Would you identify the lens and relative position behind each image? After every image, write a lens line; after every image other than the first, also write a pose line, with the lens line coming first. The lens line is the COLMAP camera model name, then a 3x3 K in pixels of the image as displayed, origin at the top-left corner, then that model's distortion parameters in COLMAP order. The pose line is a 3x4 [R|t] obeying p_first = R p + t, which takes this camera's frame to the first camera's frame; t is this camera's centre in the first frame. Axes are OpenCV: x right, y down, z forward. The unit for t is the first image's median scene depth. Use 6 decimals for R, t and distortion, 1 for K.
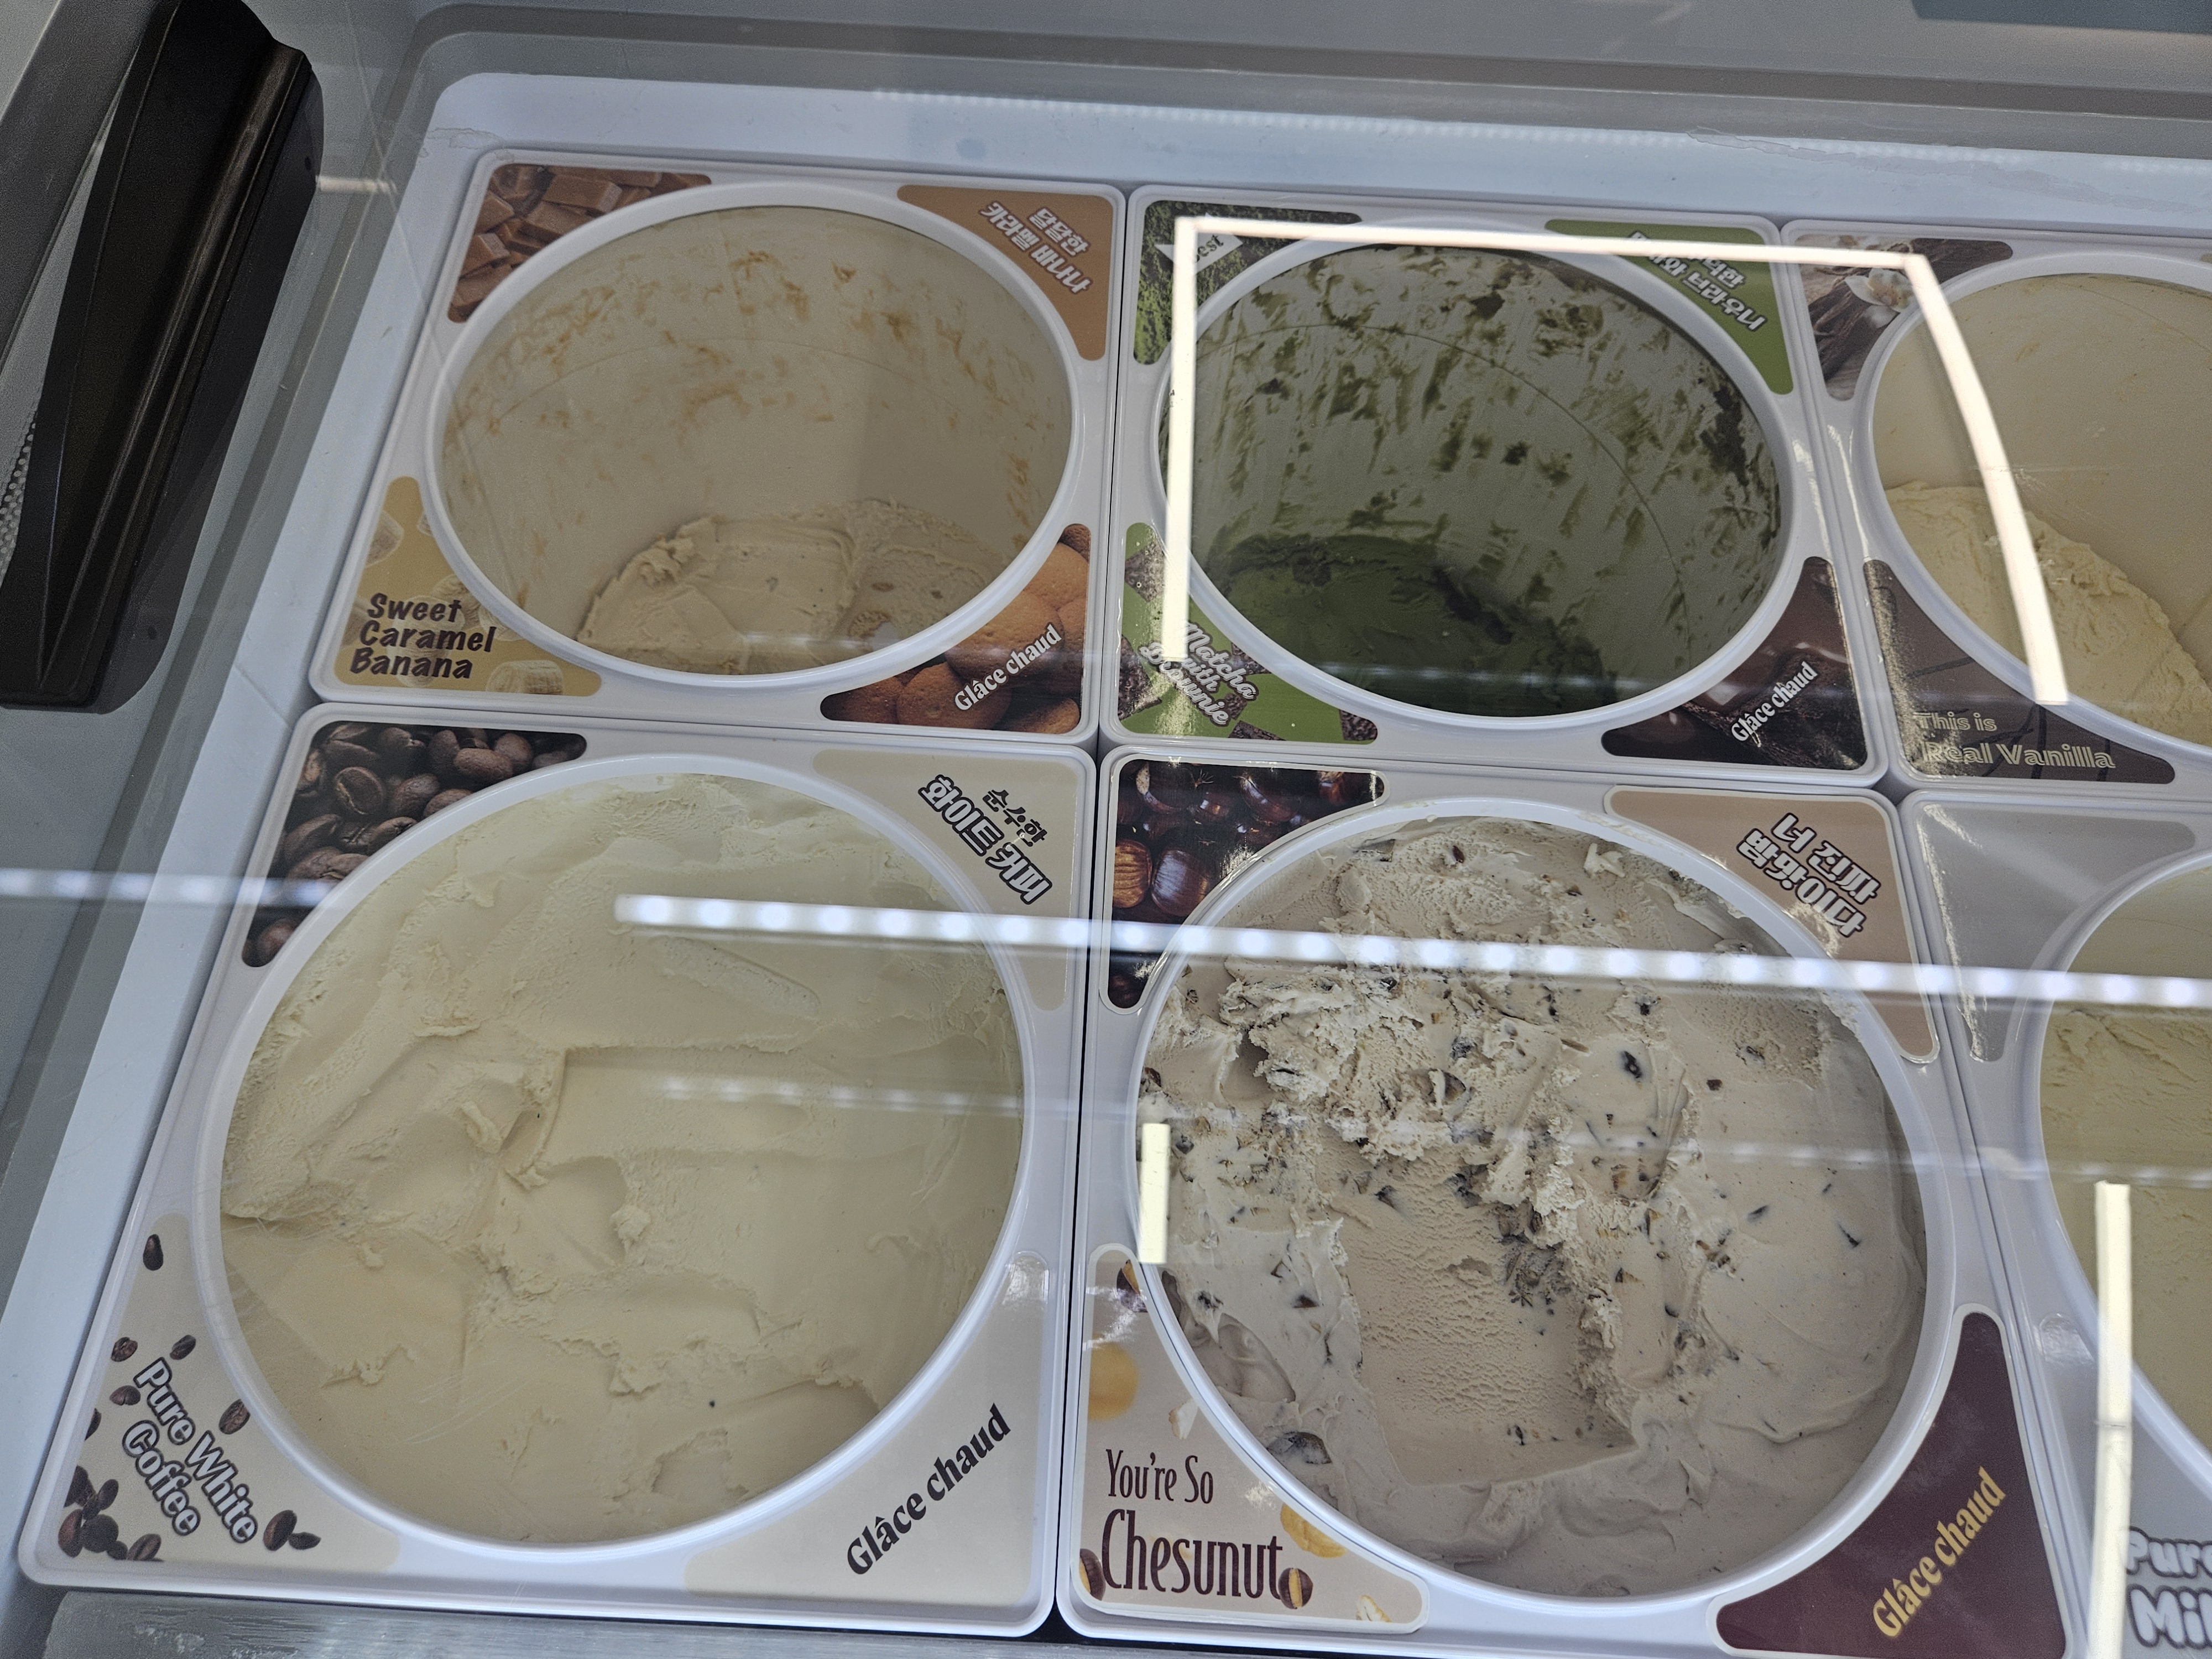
lens RADIAL K [[1536.8, 0, 1102.7], [0, 1536.8, 820.0], [0, 0, 1]] dist [0.041819, -0.037079]
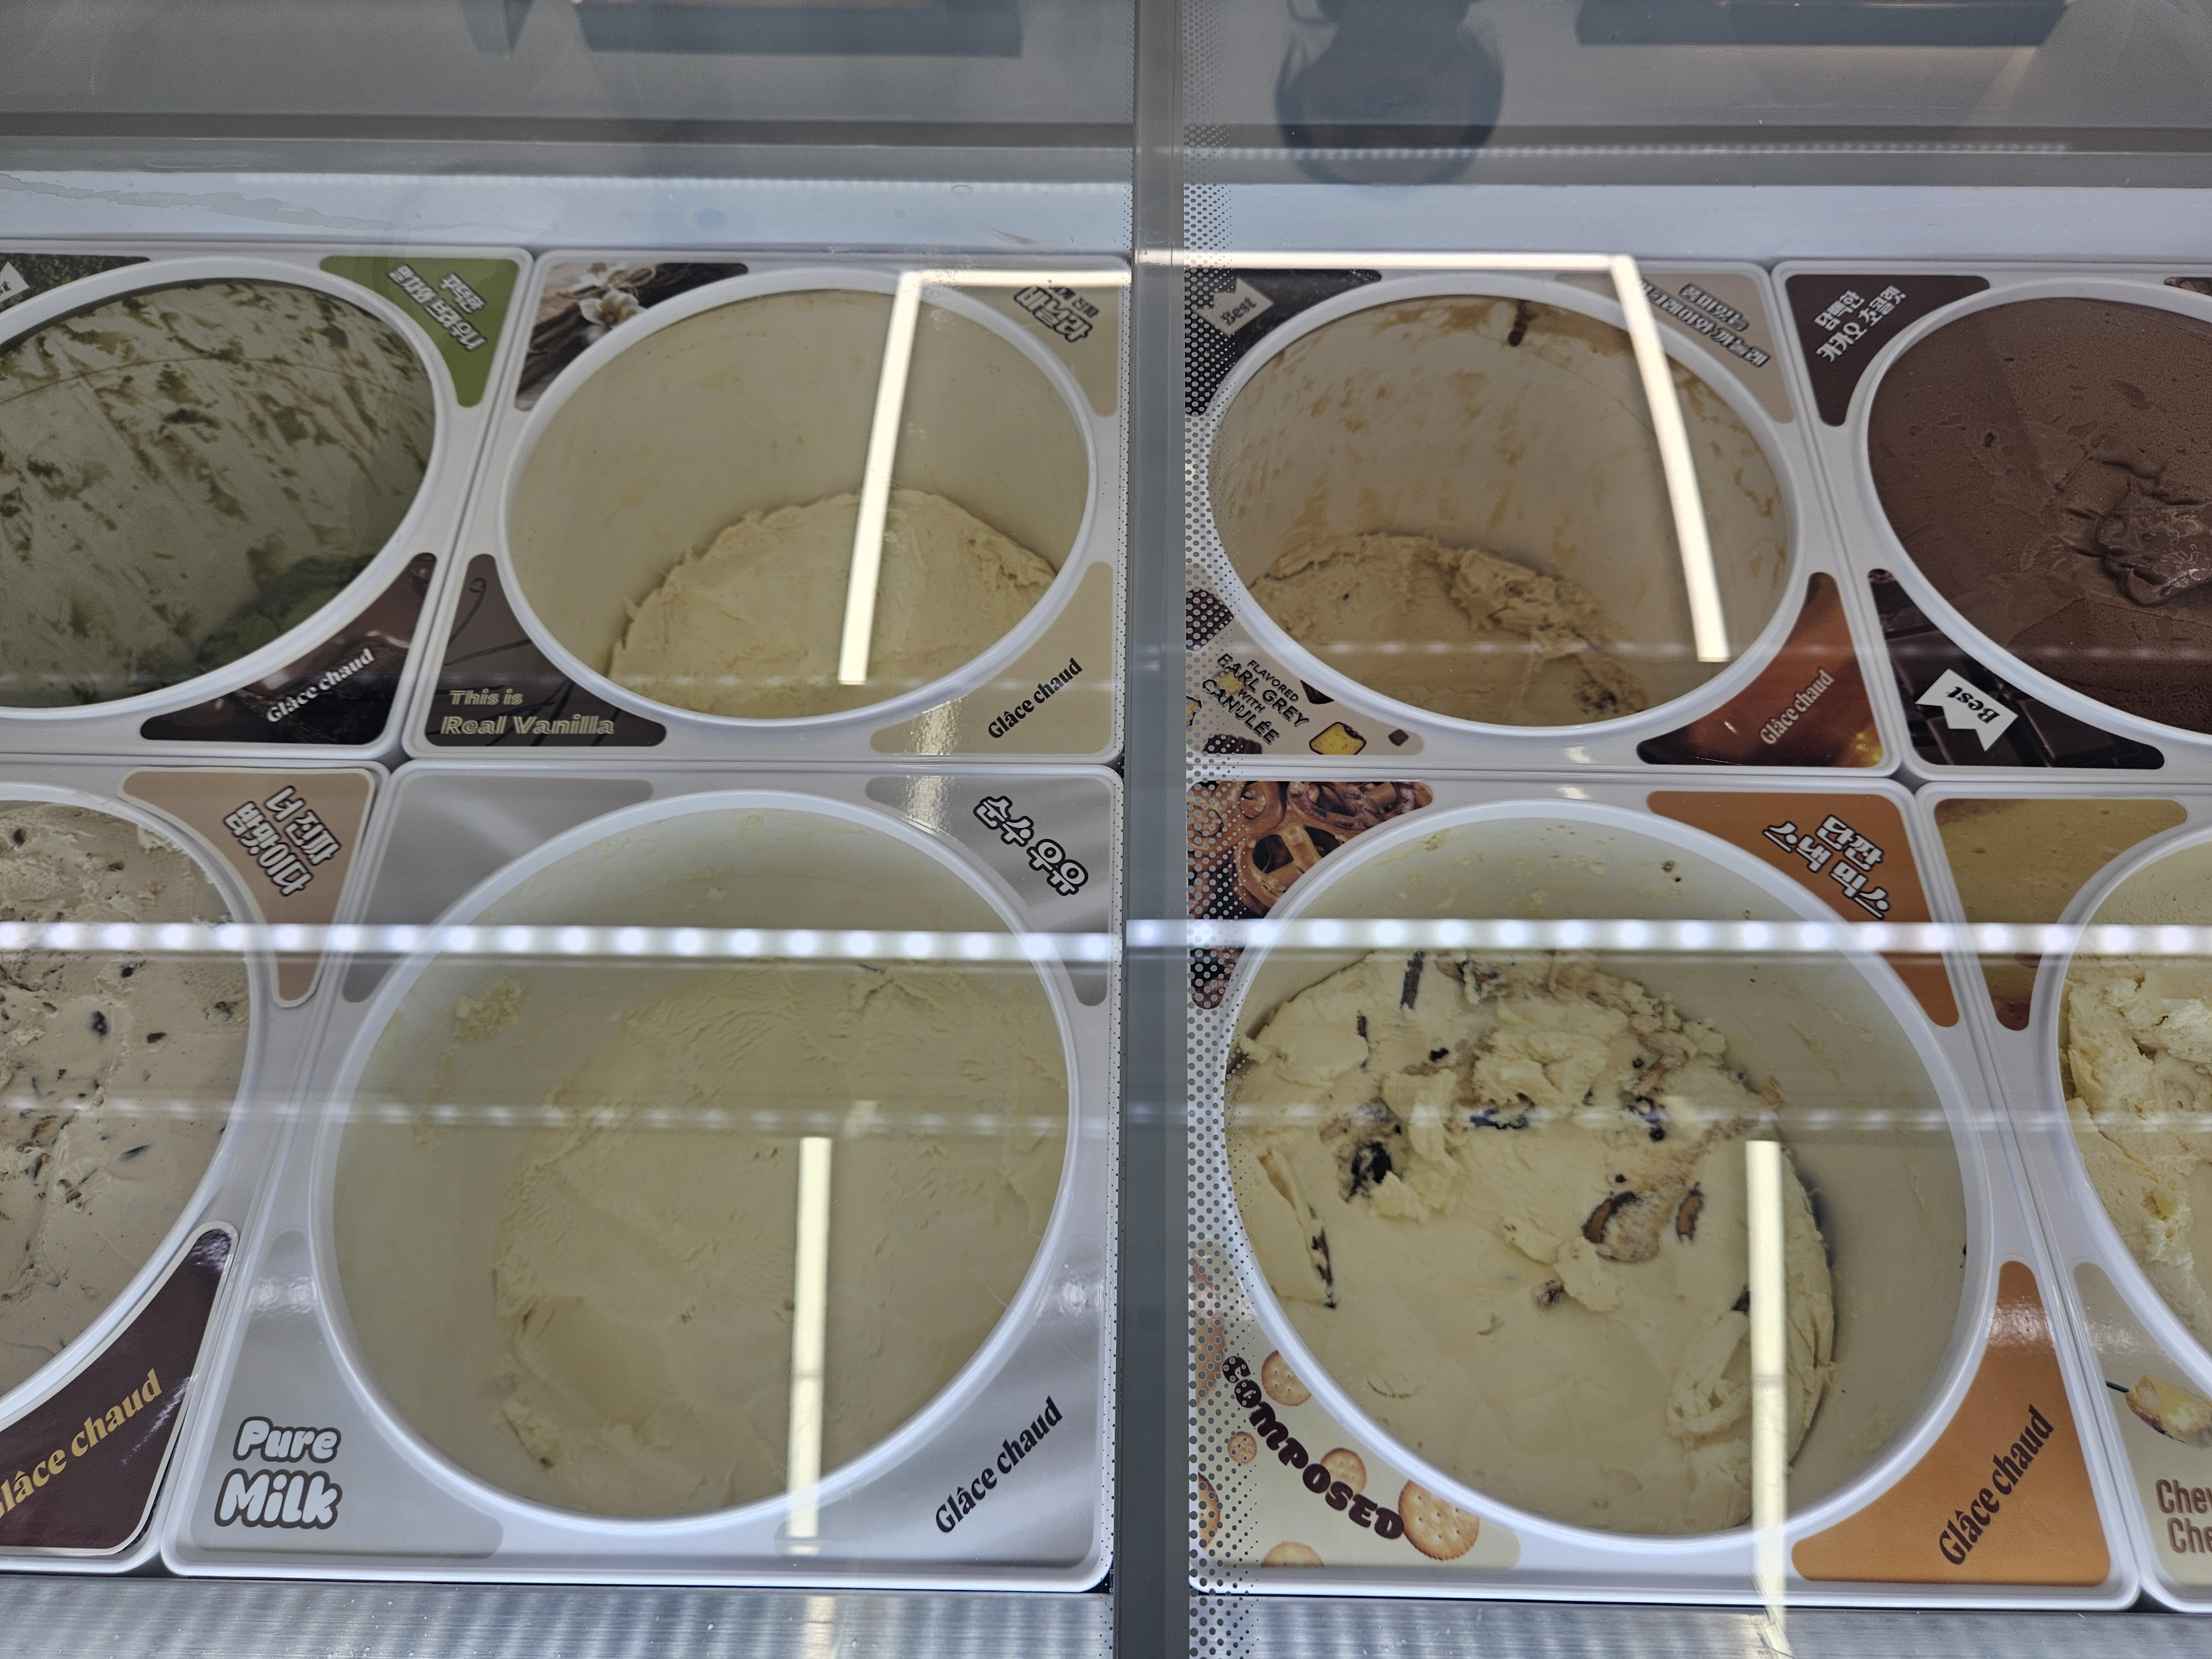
lens RADIAL K [[1536.8, 0, 1102.7], [0, 1536.8, 820.0], [0, 0, 1]] dist [0.041819, -0.037079]
pose [[0.999196, -0.039142, -0.008718, 1.006608], [0.038766, 0.998457, -0.039766, 0.083332], [0.010261, 0.039396, 0.999171, -0.072680]]
